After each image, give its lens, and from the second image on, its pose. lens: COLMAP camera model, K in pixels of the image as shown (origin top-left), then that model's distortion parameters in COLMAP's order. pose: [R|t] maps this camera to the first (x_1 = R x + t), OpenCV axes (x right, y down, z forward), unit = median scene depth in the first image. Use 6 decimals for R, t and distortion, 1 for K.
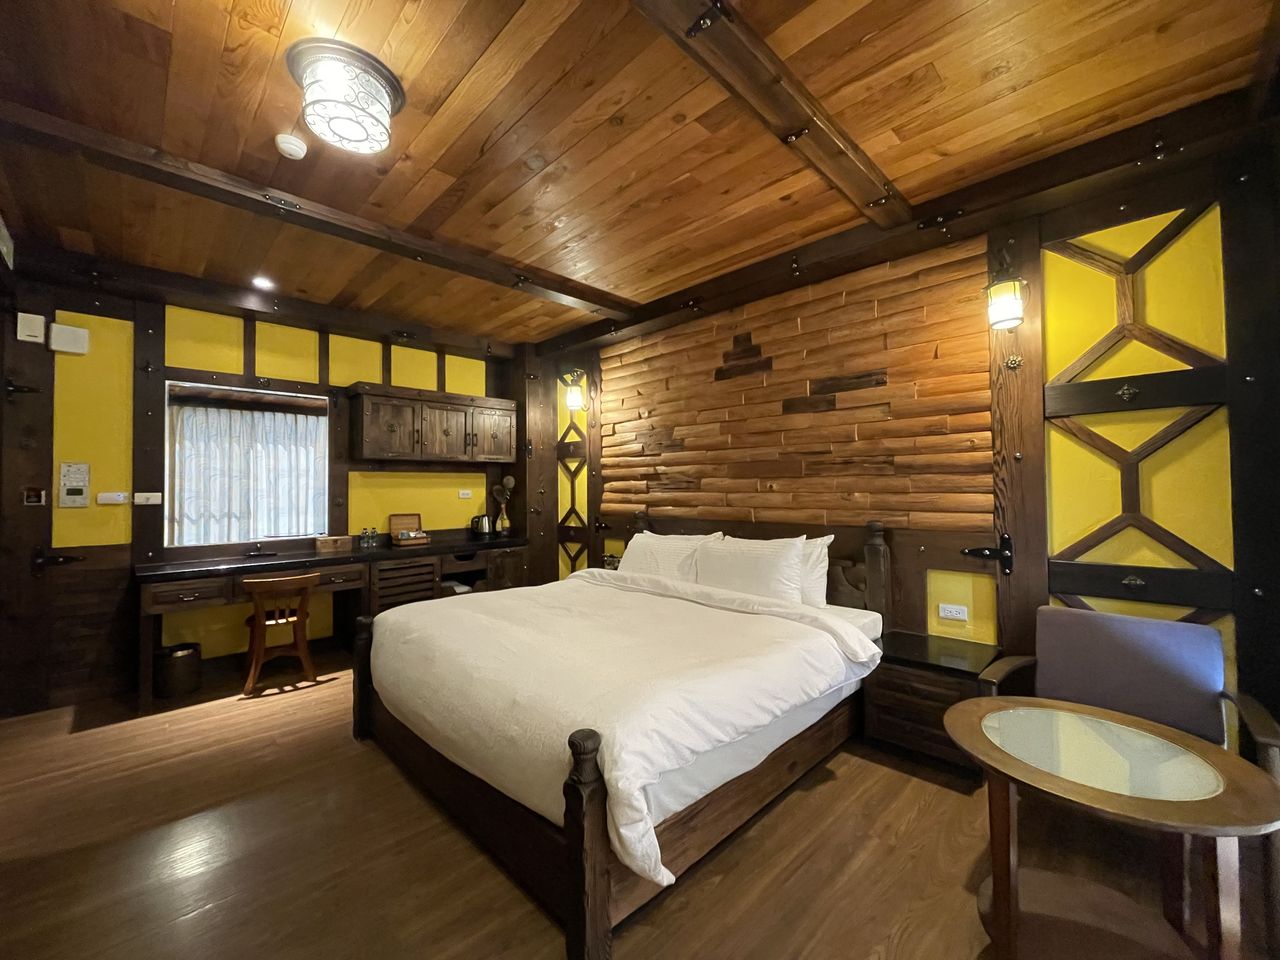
lens RADIAL K [[514.8, 0, 640.3], [0, 514.8, 479.3], [0, 0, 1]] dist [-0.000792, 0.000325]
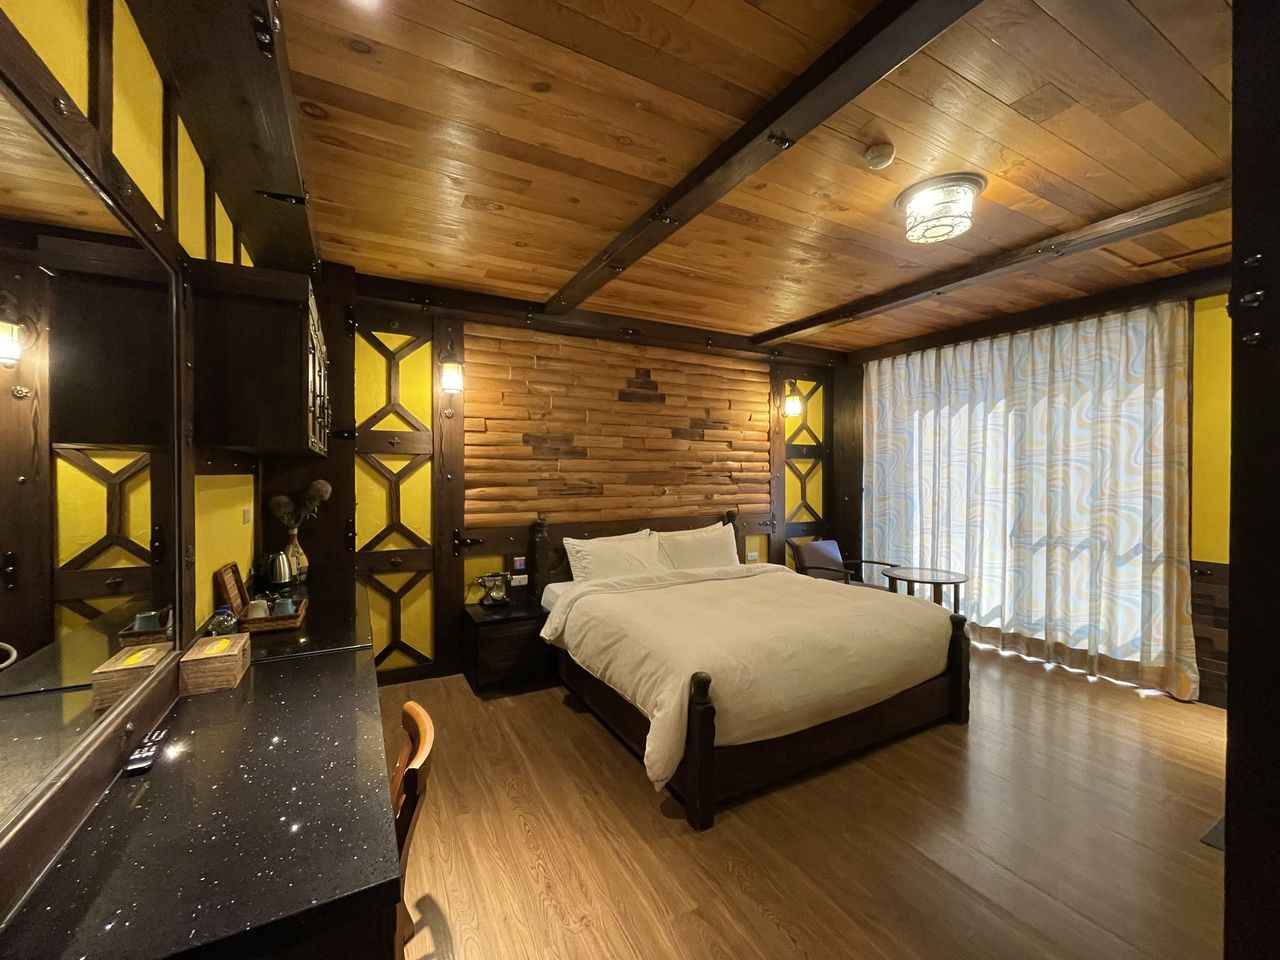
lens RADIAL K [[514.8, 0, 634.3], [0, 514.8, 477.3], [0, 0, 1]] dist [-0.000792, 0.000325]
pose [[0.284727, -0.000327, 0.958609, -1.028973], [-0.017760, 0.999826, 0.005617, -0.027627], [-0.958444, -0.018625, 0.284672, 0.682649]]
